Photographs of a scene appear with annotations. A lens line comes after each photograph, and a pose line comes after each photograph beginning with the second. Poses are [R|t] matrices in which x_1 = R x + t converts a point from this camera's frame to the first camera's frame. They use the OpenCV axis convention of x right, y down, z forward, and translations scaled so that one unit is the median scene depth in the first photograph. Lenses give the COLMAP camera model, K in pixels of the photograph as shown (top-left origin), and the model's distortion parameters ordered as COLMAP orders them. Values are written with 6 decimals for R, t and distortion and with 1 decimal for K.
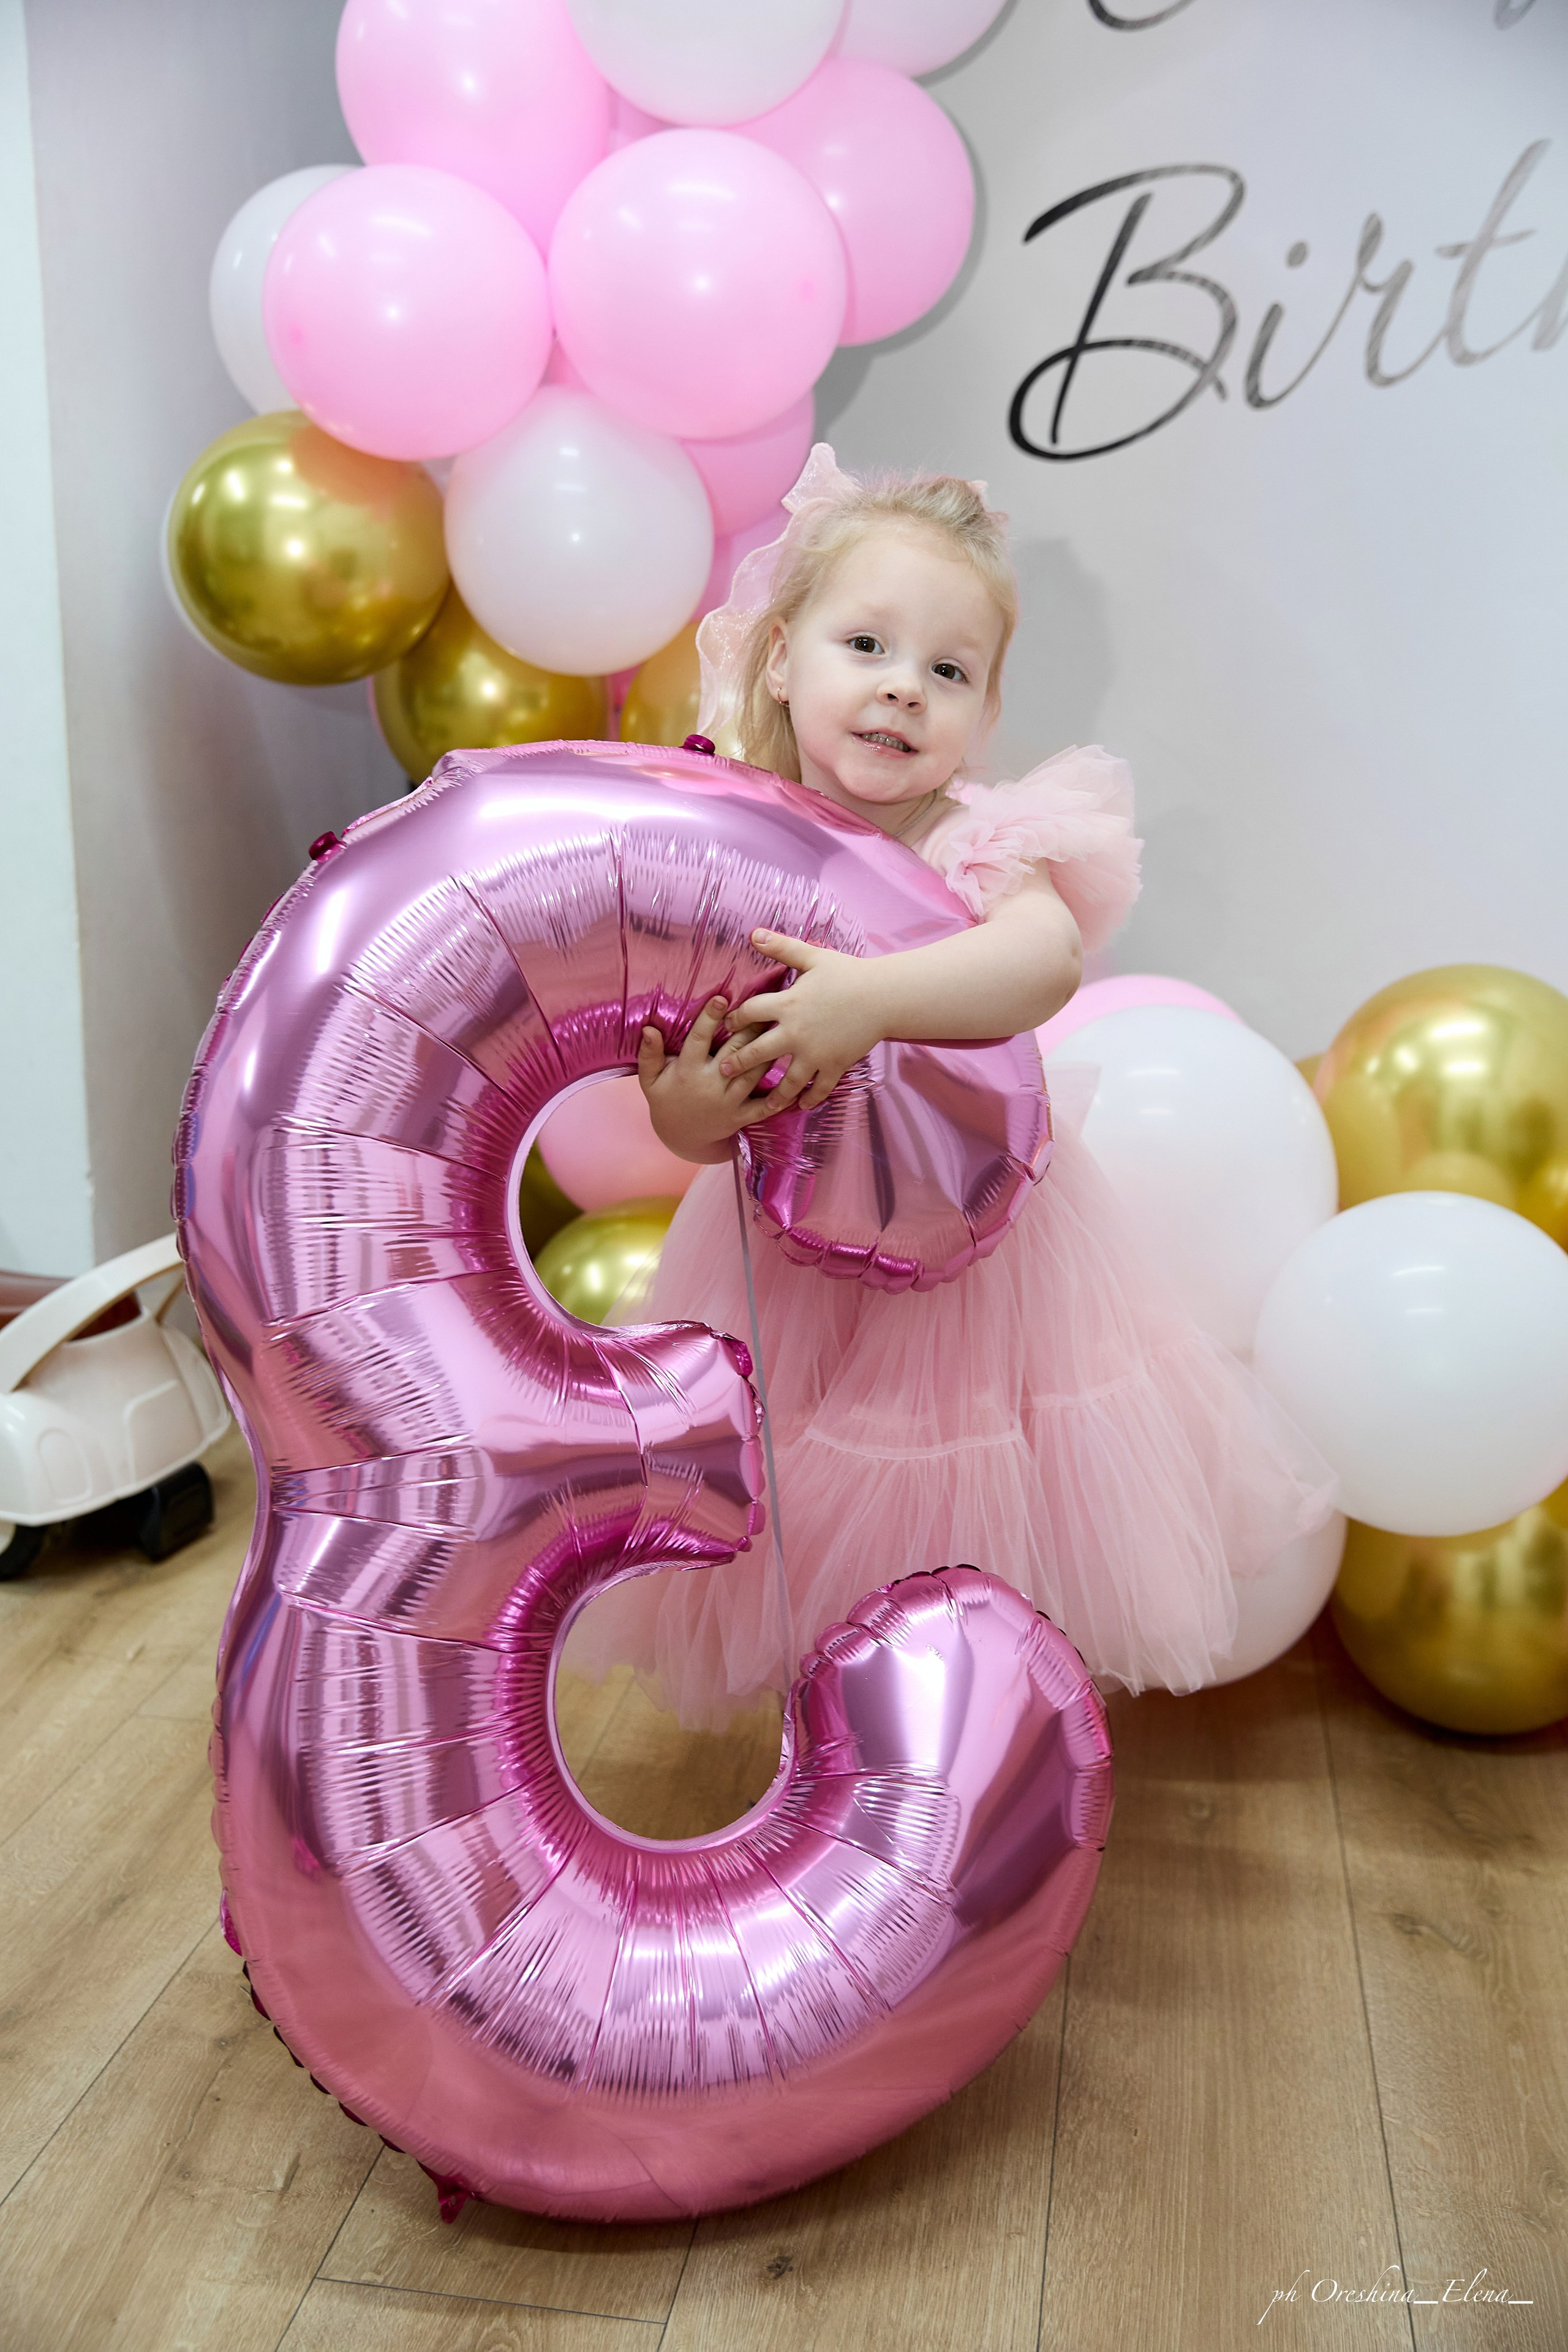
lens RADIAL K [[2351.5, 0, 781.1], [0, 2351.5, 1167.6], [0, 0, 1]] dist [0.058991, 0.000000]
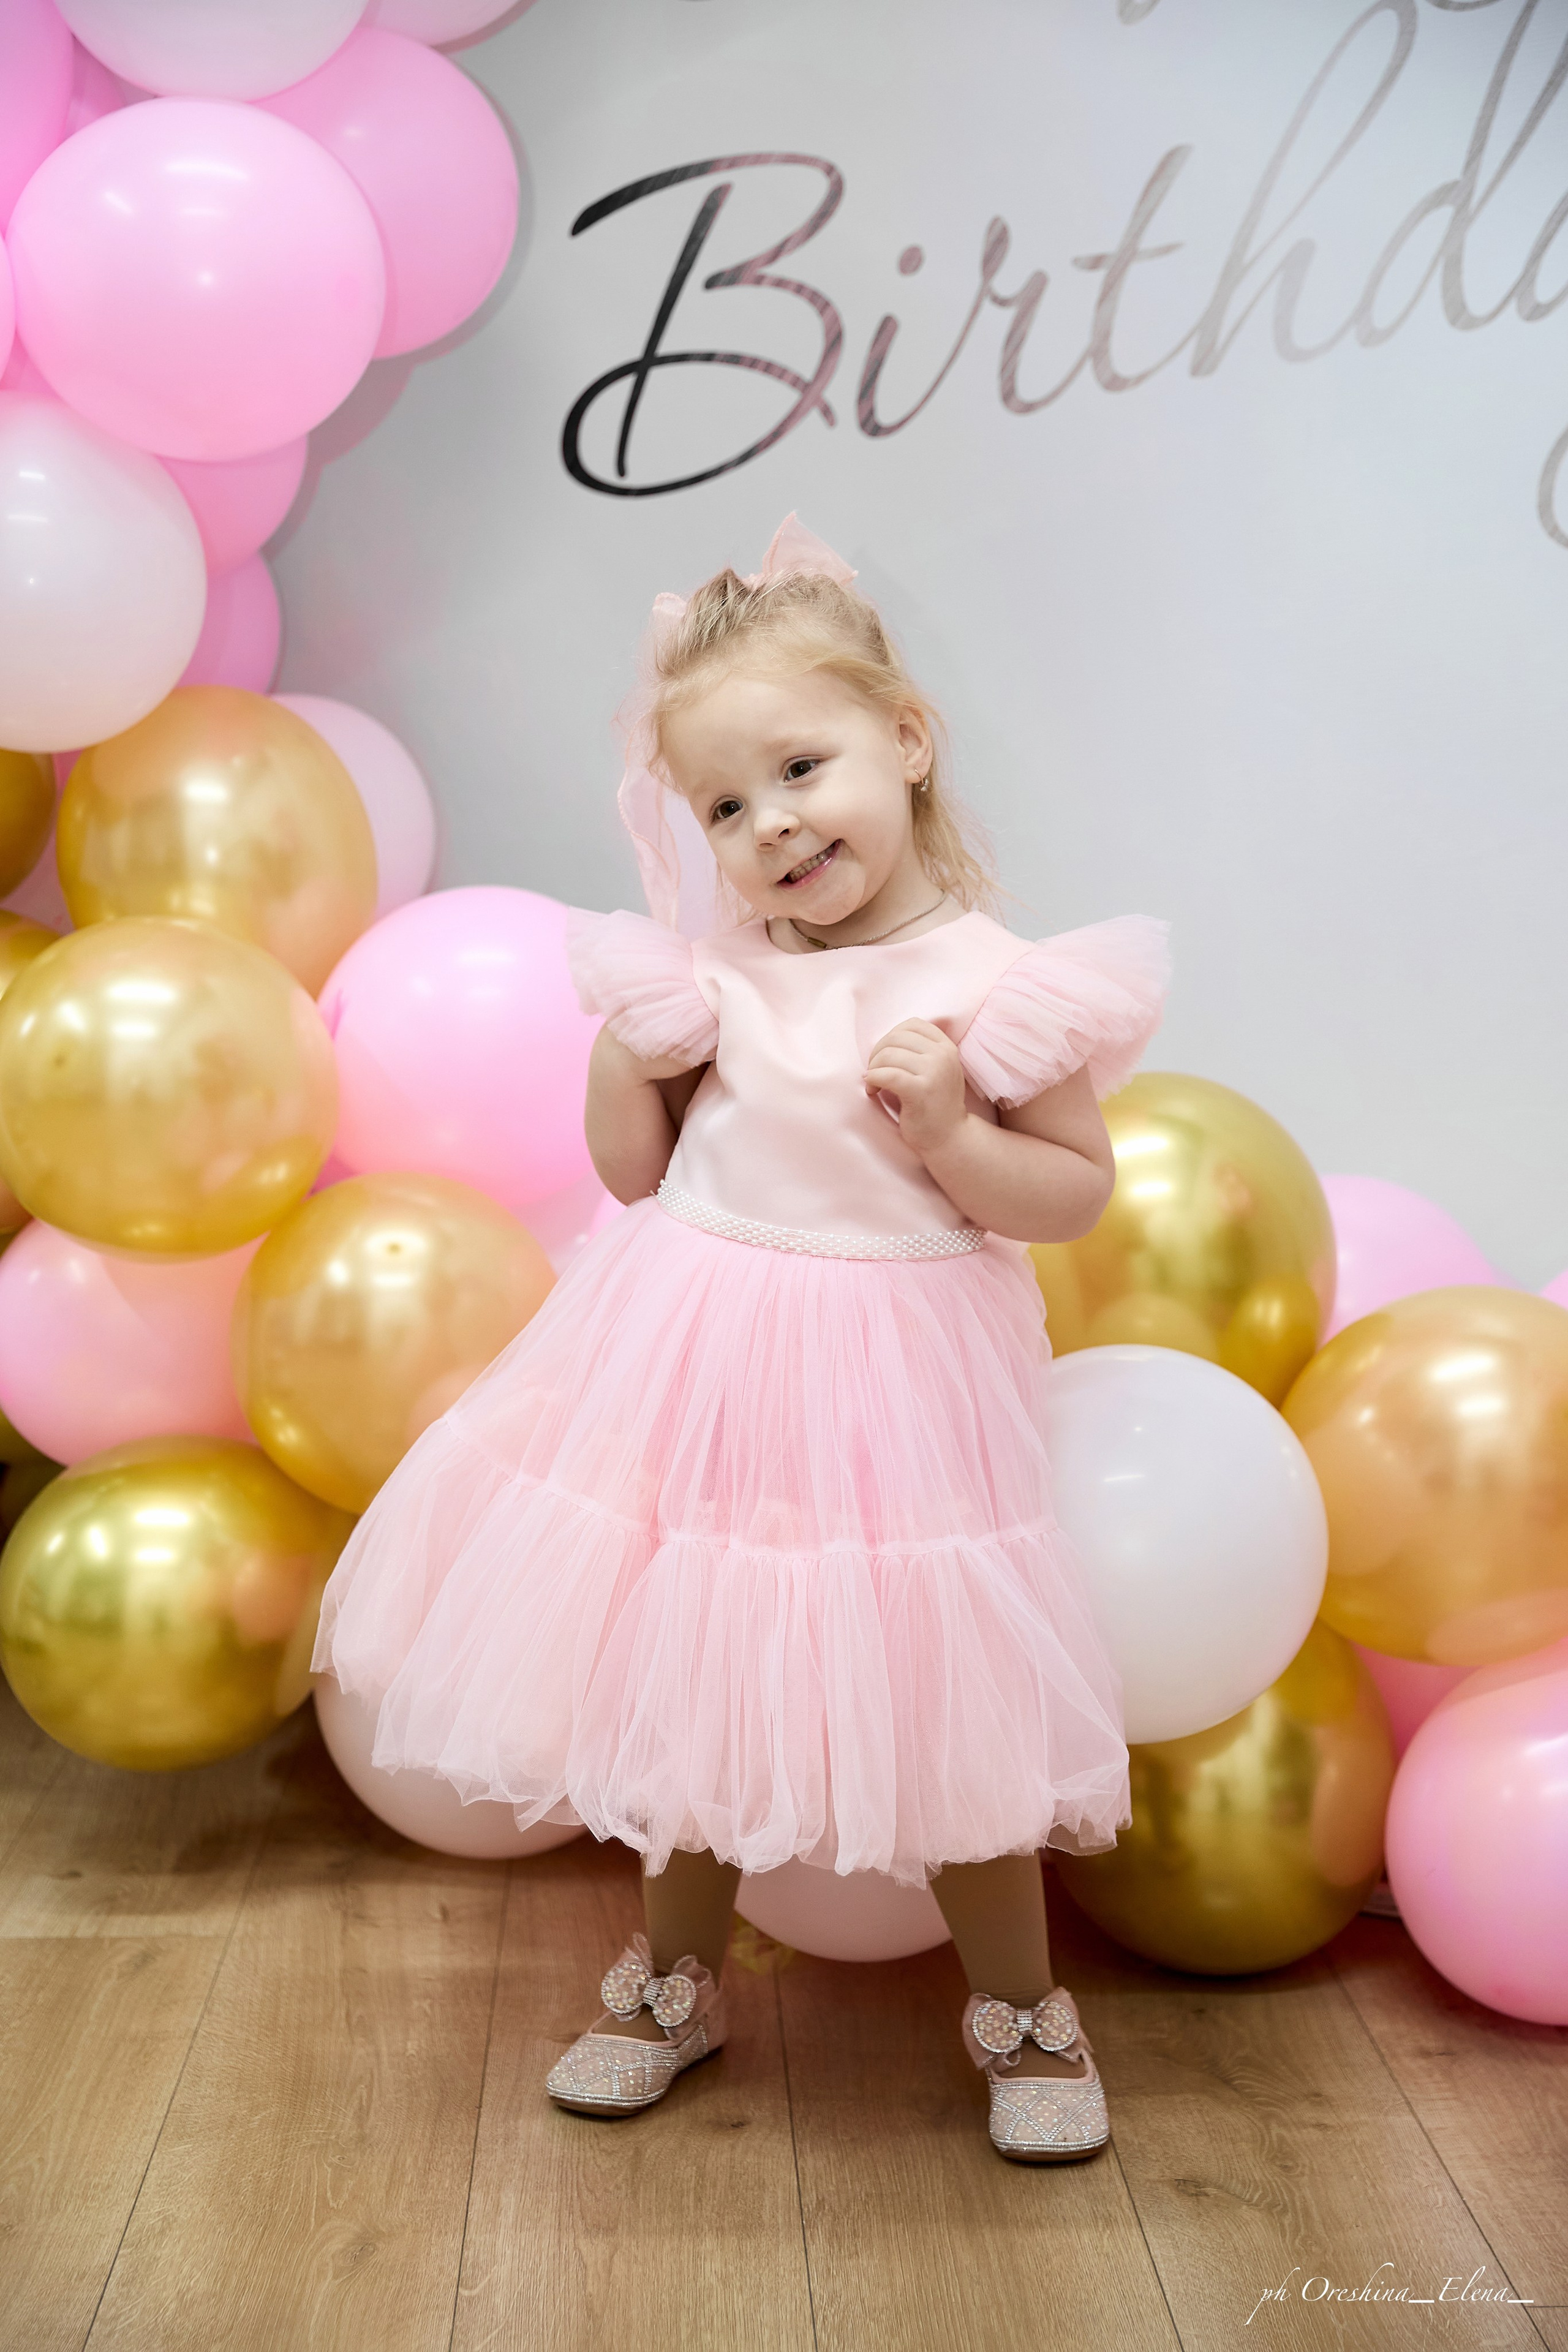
lens RADIAL K [[3799.0, 0, 783.4], [0, 3799.0, 1198.0], [0, 0, 1]] dist [0.023590, 0.000000]
pose [[0.977964, -0.032539, 0.206223, -0.118761], [0.055895, 0.992528, -0.108460, 0.090074], [-0.201153, 0.117597, 0.972475, -0.265592]]
